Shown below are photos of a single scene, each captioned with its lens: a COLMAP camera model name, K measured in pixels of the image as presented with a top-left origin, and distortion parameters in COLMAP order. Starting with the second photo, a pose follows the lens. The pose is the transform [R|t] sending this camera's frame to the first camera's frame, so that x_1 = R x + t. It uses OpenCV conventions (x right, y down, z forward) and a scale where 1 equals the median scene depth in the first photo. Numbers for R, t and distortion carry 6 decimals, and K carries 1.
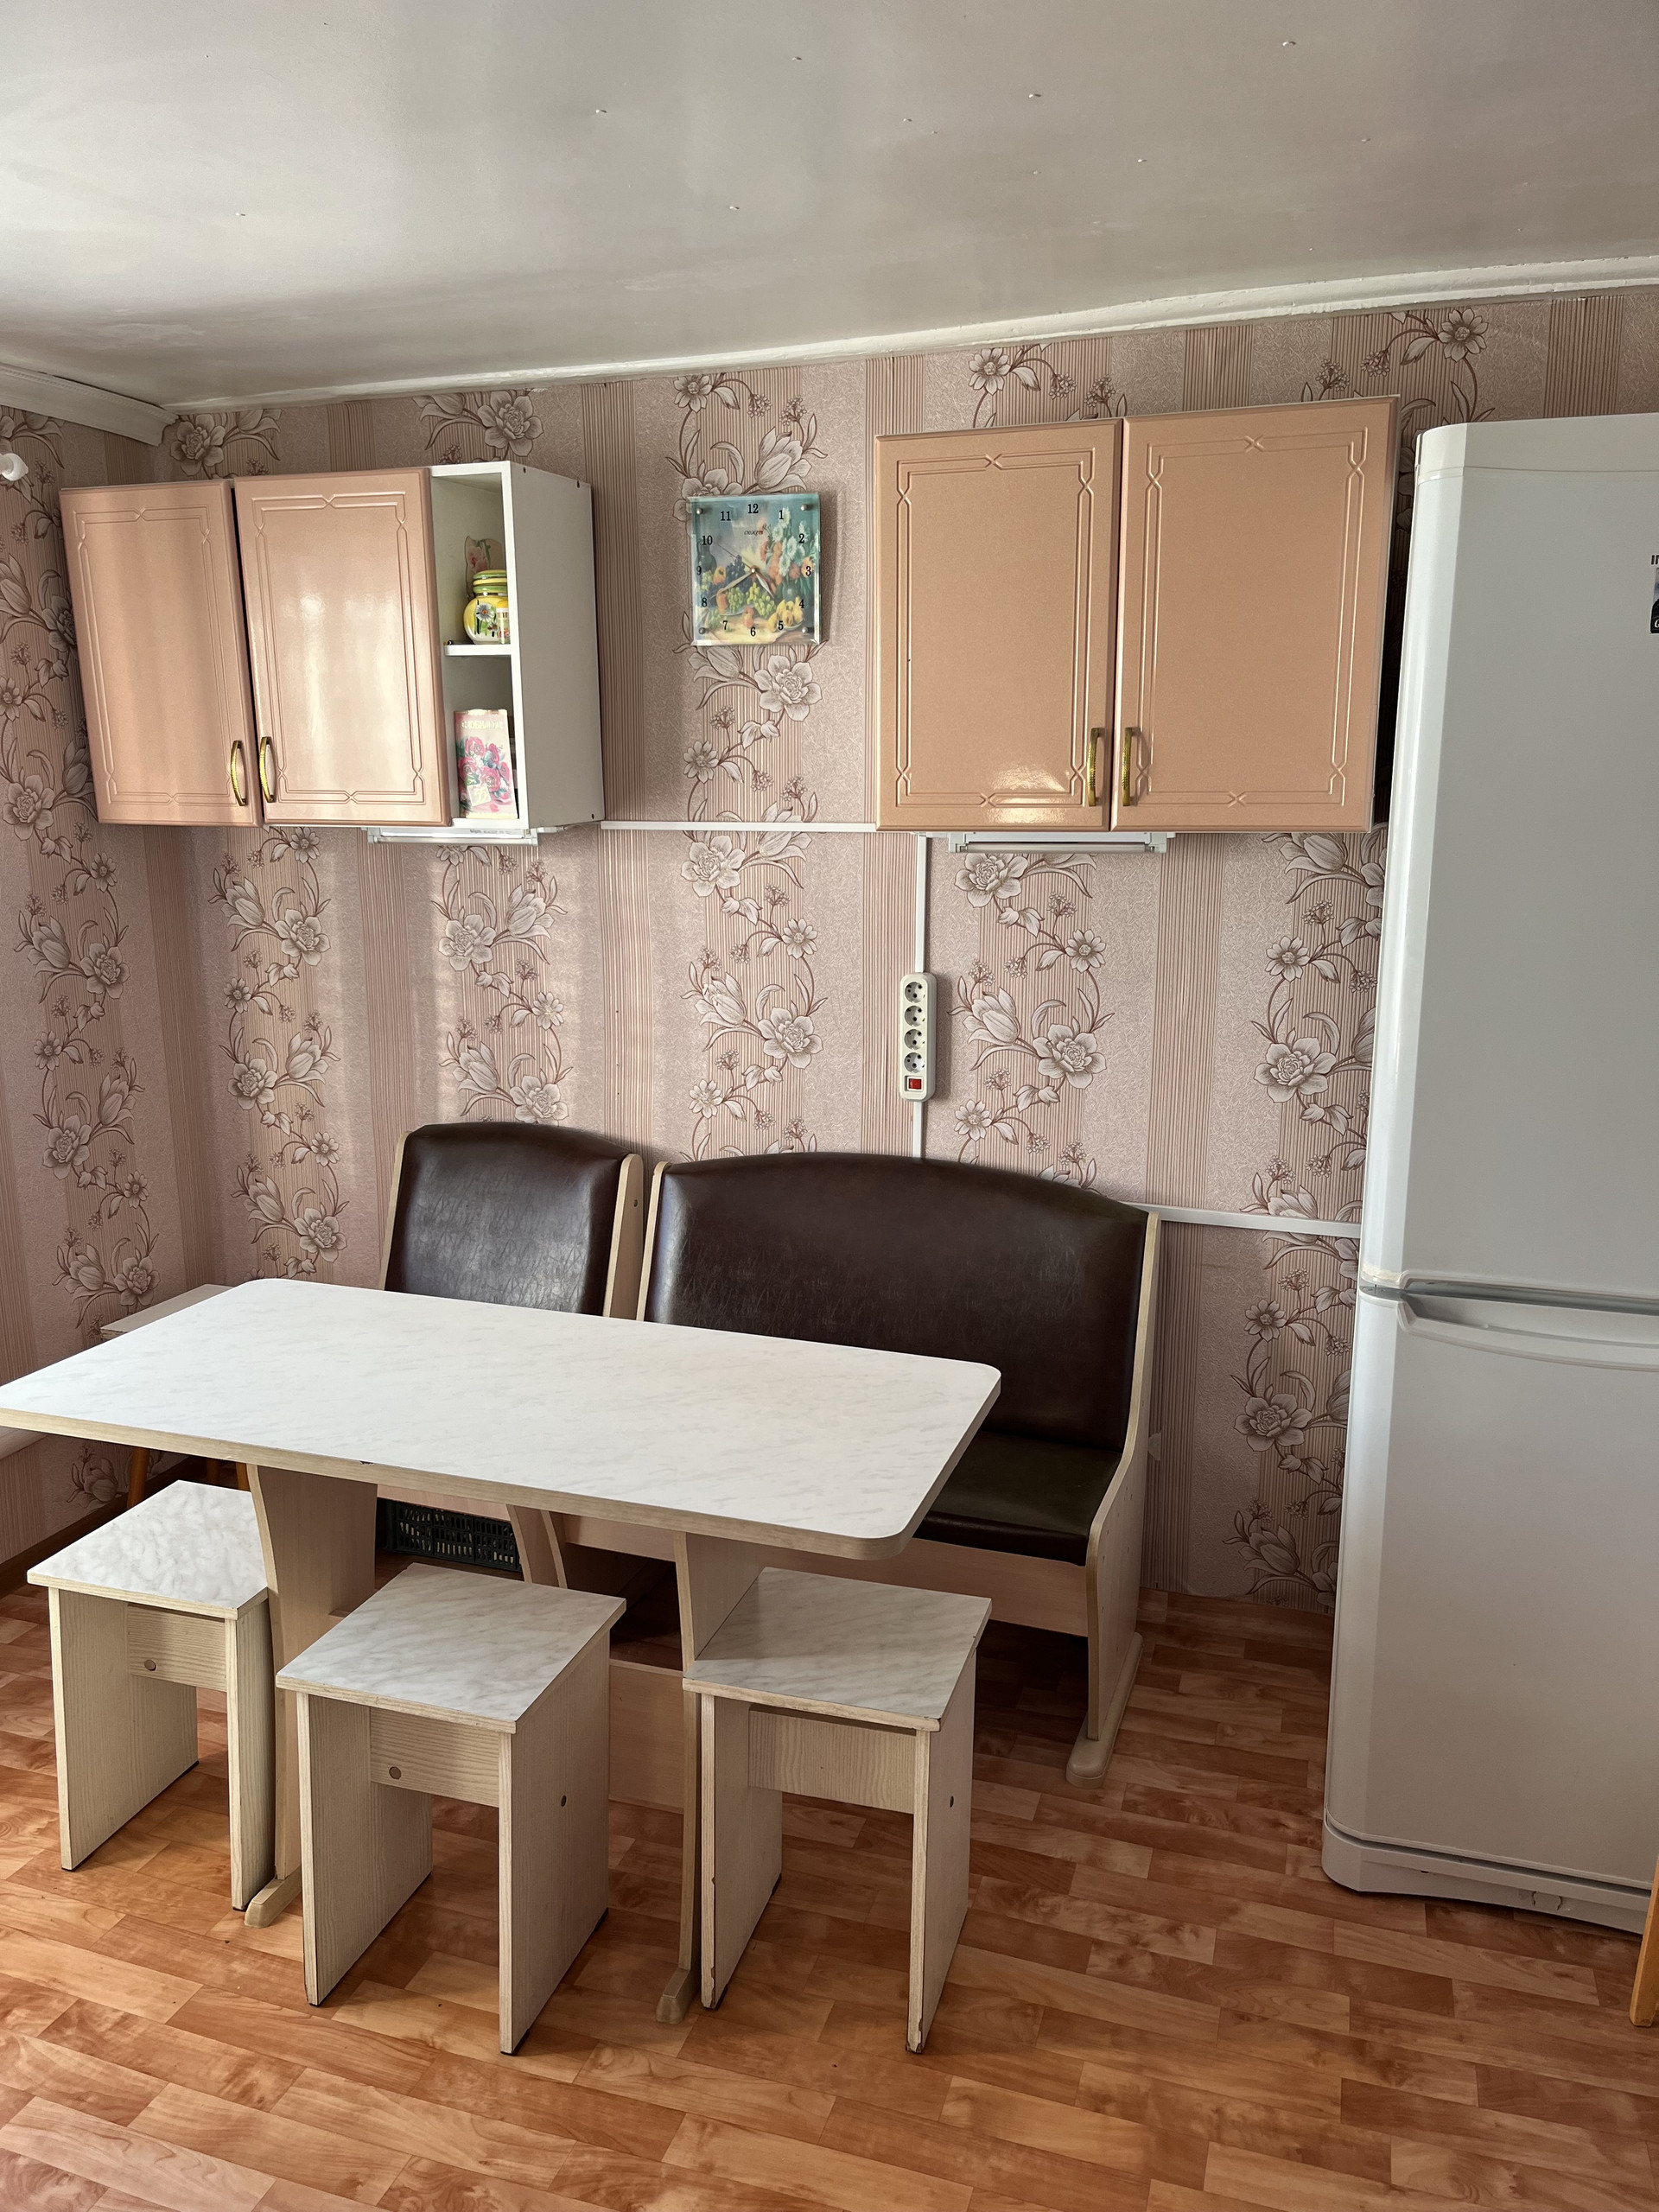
lens RADIAL K [[1667.8, 0, 833.5], [0, 1667.8, 1113.0], [0, 0, 1]] dist [0.057488, -0.075529]
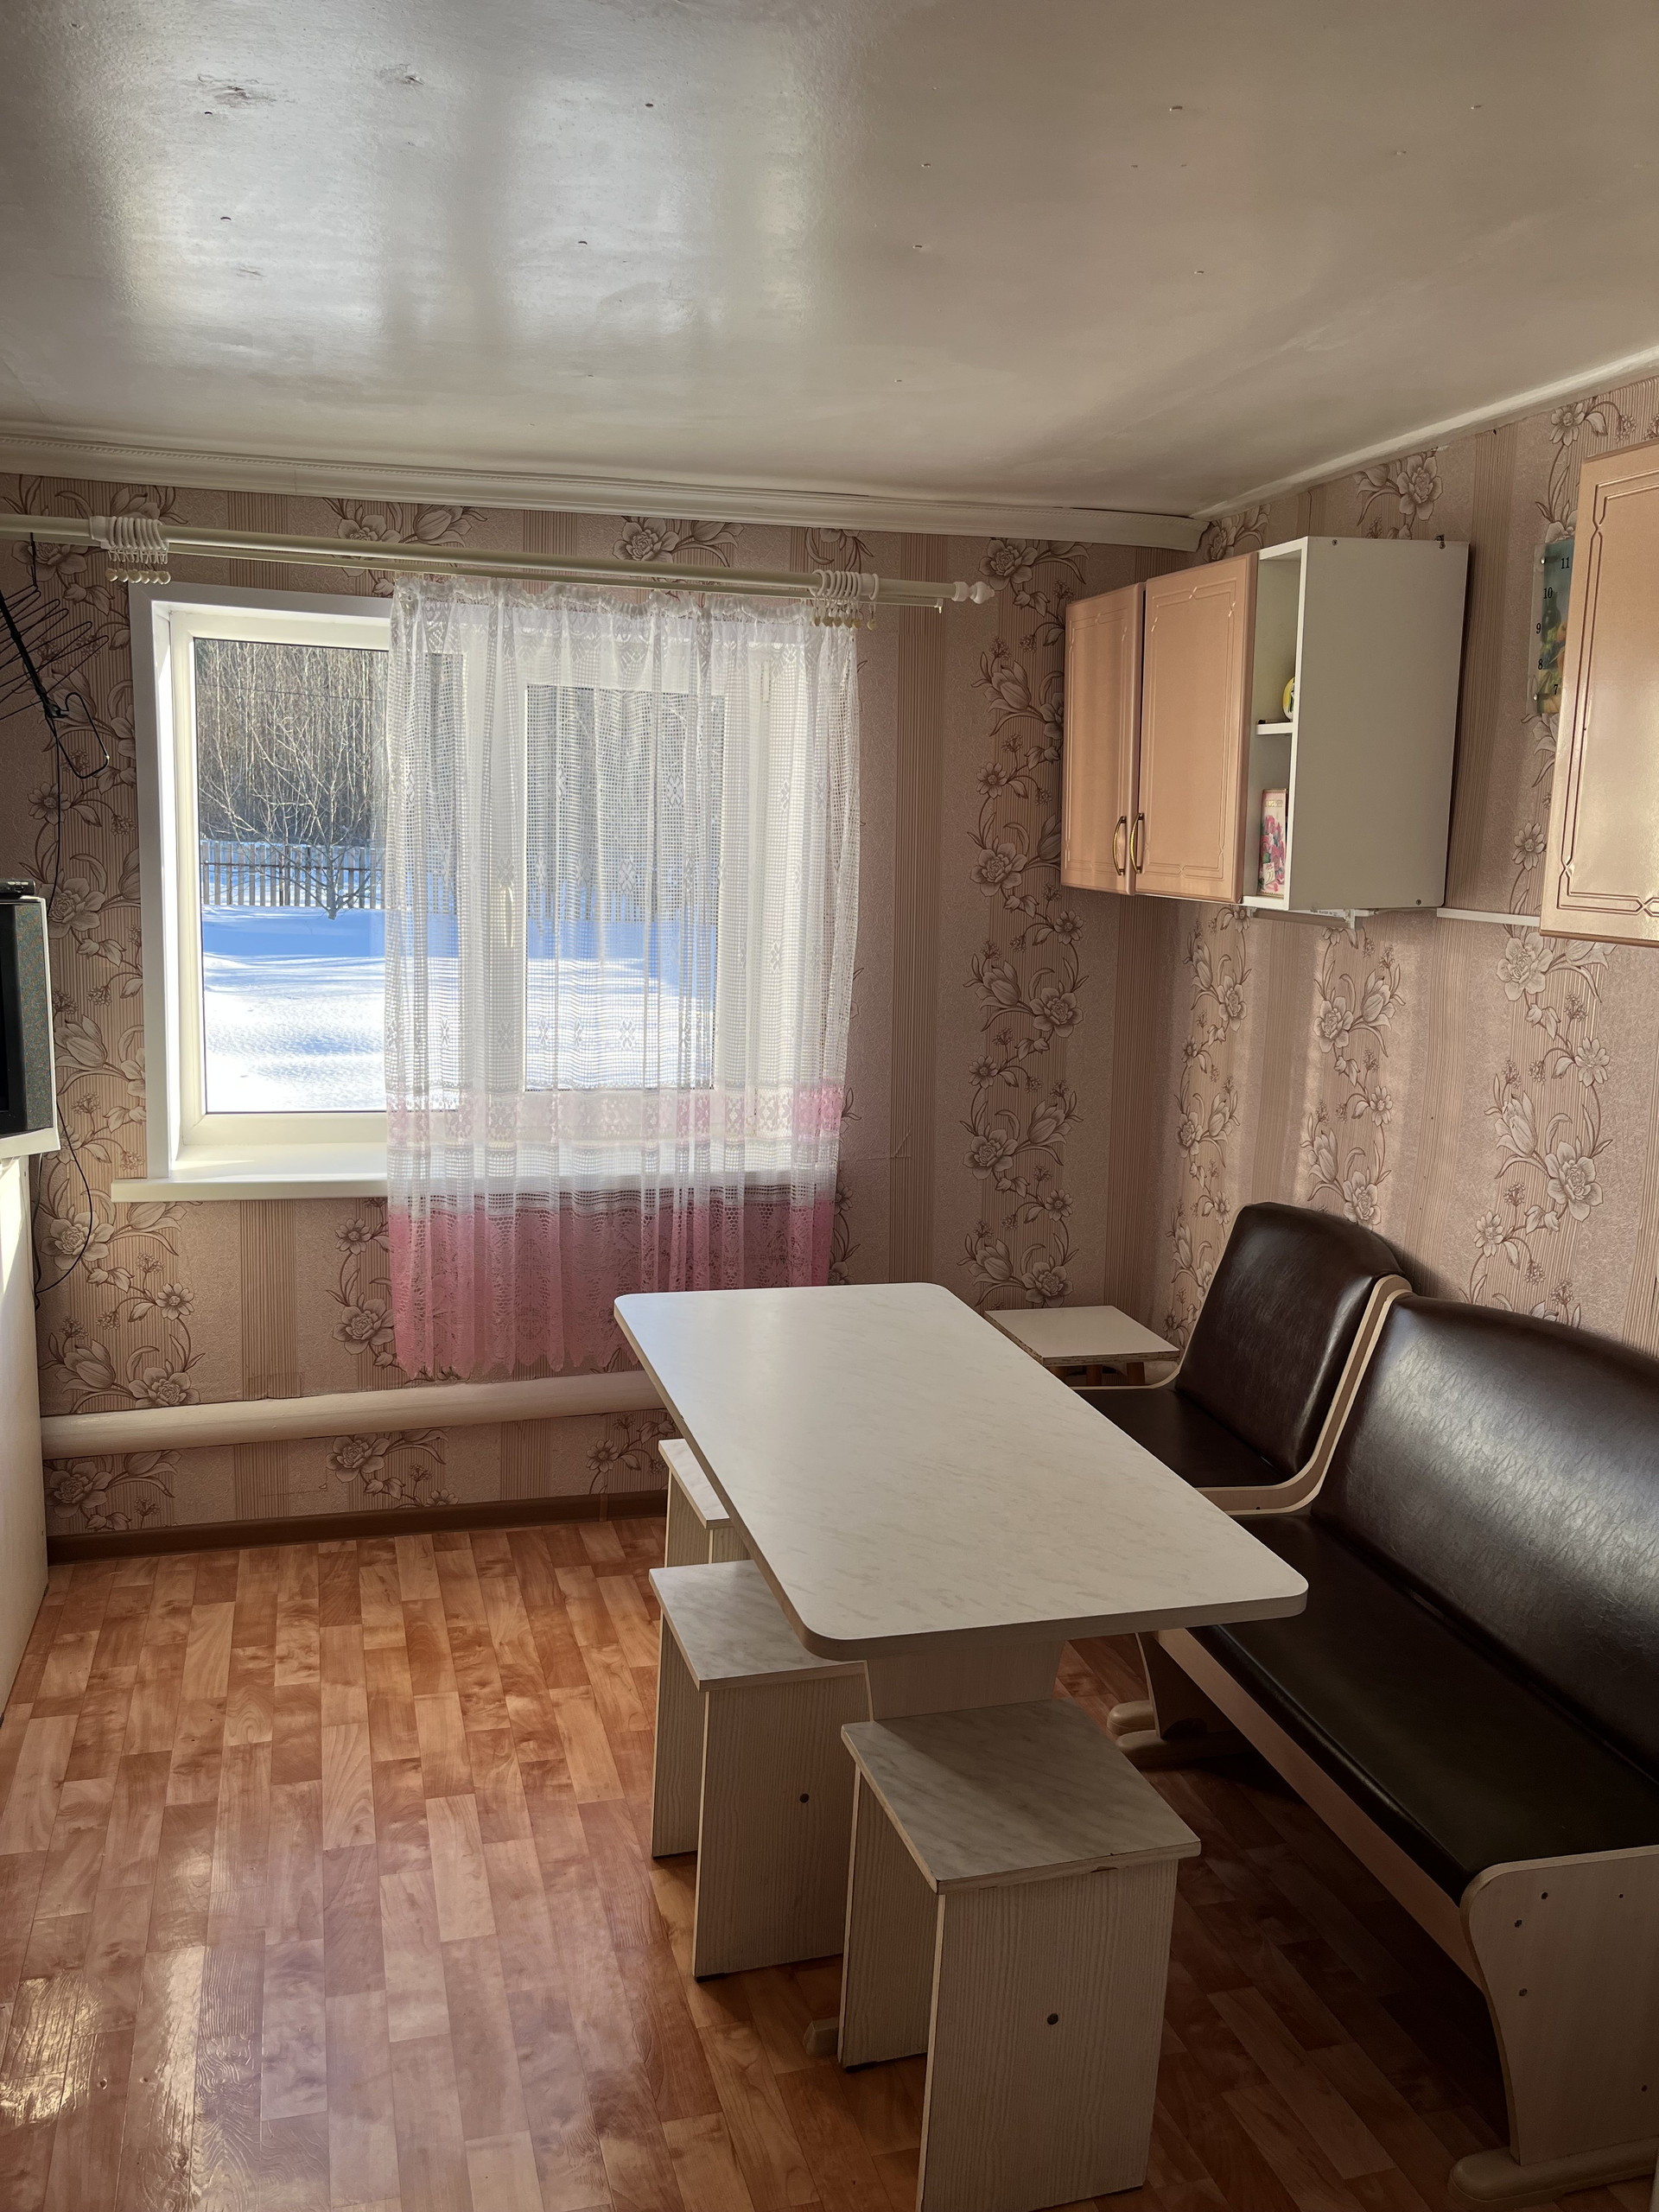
lens RADIAL K [[1681.8, 0, 835.7], [0, 1681.8, 1096.4], [0, 0, 1]] dist [0.060087, -0.072300]
pose [[0.560877, 0.151164, -0.813982, 0.435009], [-0.190470, 0.980377, 0.050821, -0.058267], [0.805691, 0.126535, 0.578663, 0.217575]]
